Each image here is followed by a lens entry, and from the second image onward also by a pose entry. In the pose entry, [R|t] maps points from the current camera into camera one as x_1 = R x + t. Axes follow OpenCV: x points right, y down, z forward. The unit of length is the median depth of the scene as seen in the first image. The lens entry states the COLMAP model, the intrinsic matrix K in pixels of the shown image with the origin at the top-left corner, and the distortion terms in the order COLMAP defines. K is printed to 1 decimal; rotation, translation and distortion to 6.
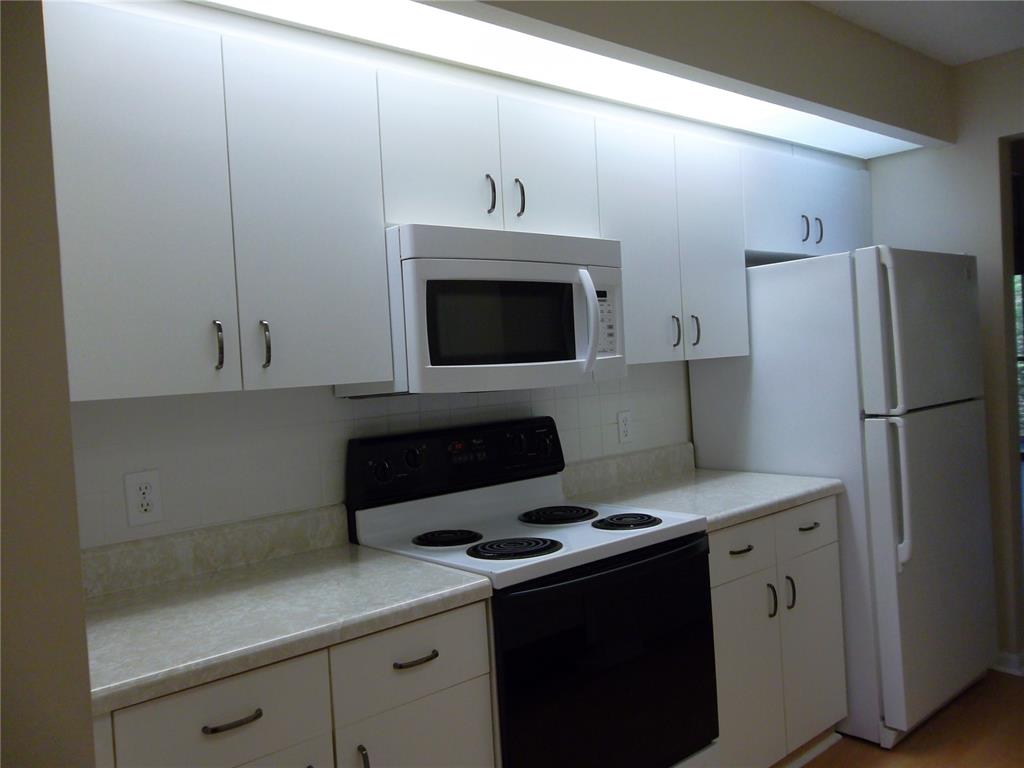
lens RADIAL K [[856.2, 0, 512.0], [0, 856.2, 384.0], [0, 0, 1]] dist [-0.000745, -0.001471]
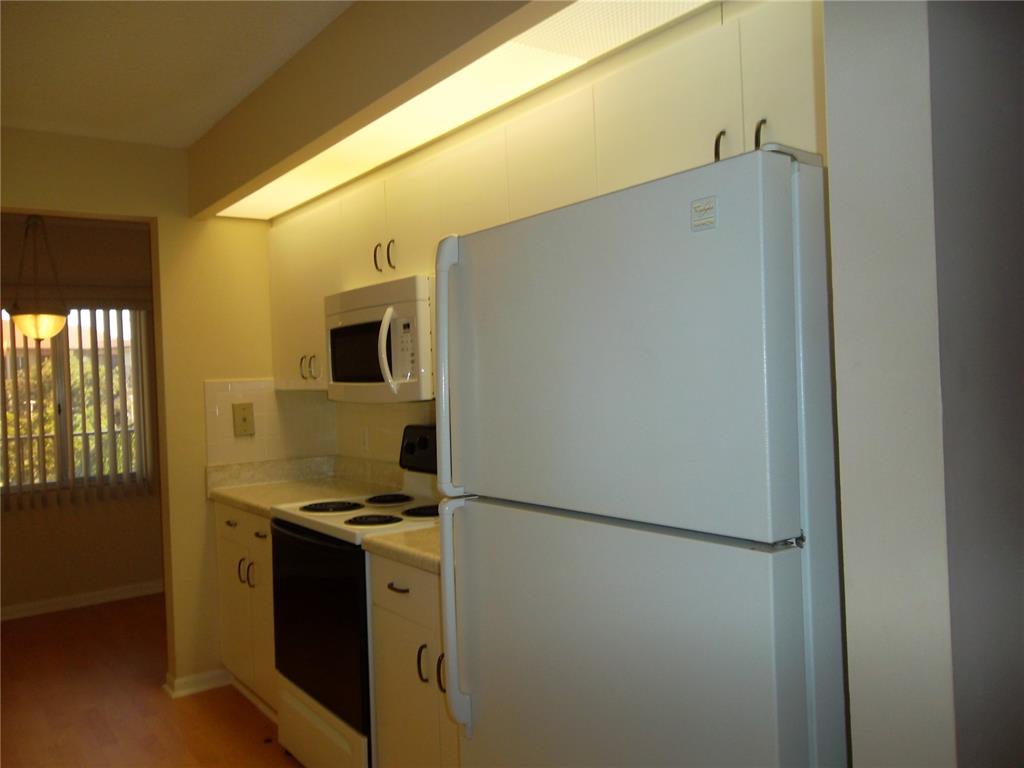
lens RADIAL K [[856.2, 0, 512.0], [0, 856.2, 384.0], [0, 0, 1]] dist [-0.000745, -0.001471]
pose [[-0.098149, 0.063258, -0.993159, 1.244234], [0.012615, 0.997977, 0.062318, -0.098589], [0.995092, -0.006412, -0.098749, 1.267808]]
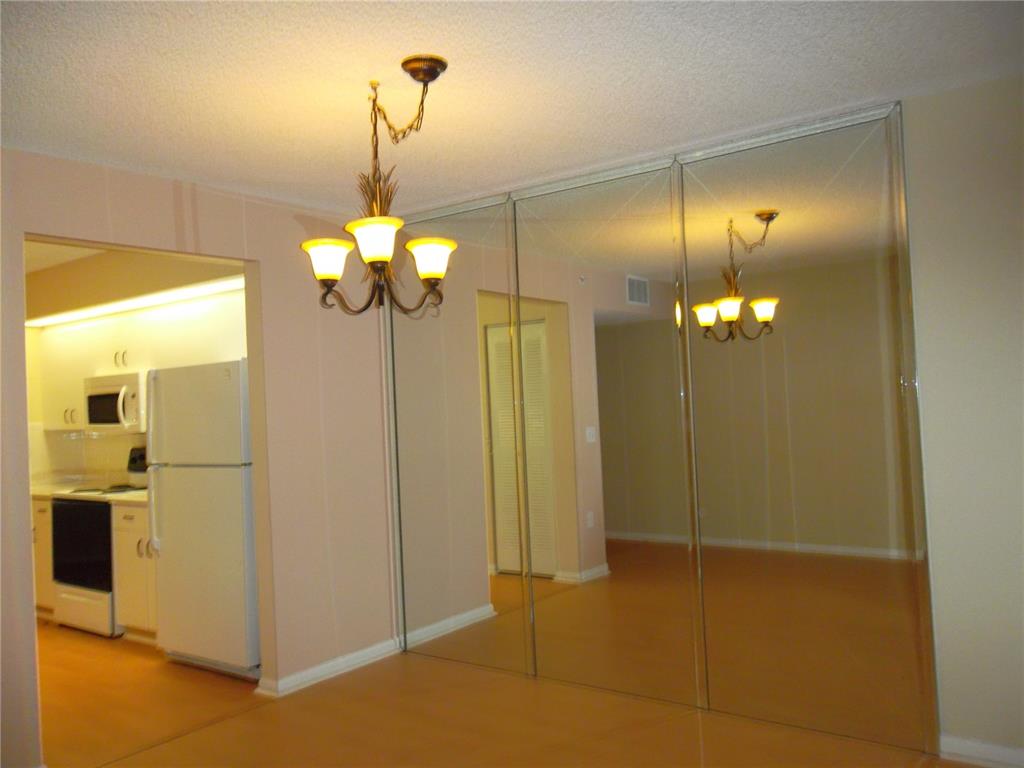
lens RADIAL K [[856.2, 0, 512.0], [0, 856.2, 384.0], [0, 0, 1]] dist [-0.000745, -0.001471]
pose [[0.200029, 0.014196, -0.979687, 2.612161], [0.004785, 0.999869, 0.015465, -0.170222], [0.979778, -0.007781, 0.199935, 1.561153]]
